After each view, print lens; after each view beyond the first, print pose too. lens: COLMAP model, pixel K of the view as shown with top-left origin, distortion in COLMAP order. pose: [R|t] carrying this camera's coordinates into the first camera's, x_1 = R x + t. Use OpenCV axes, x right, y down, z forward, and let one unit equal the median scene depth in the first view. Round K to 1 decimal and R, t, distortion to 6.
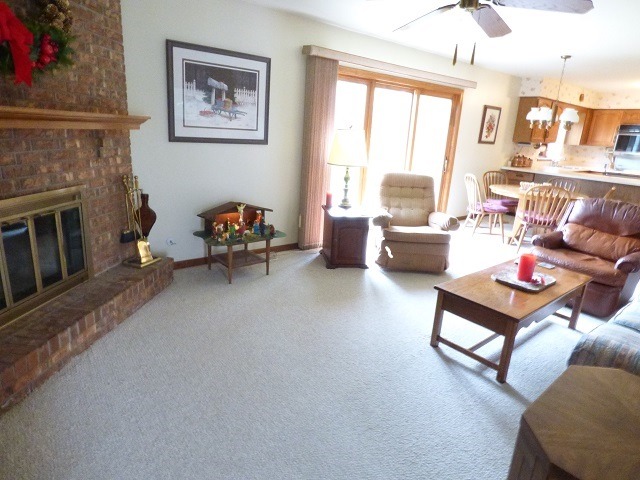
lens RADIAL K [[402.1, 0, 320.0], [0, 402.1, 240.0], [0, 0, 1]] dist [0.029647, -0.001021]
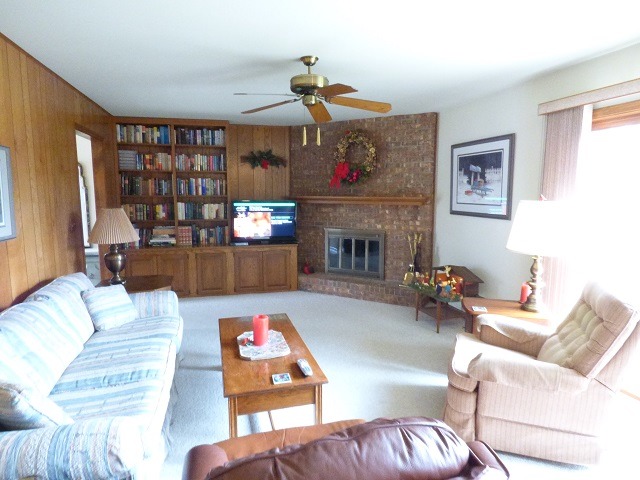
lens RADIAL K [[384.4, 0, 320.0], [0, 384.4, 240.0], [0, 0, 1]] dist [0.002926, 0.000839]
pose [[-0.410573, 0.063894, -0.909586, 0.932555], [-0.265048, 0.946106, 0.186098, -0.265255], [0.872456, 0.317490, -0.371511, 1.046741]]
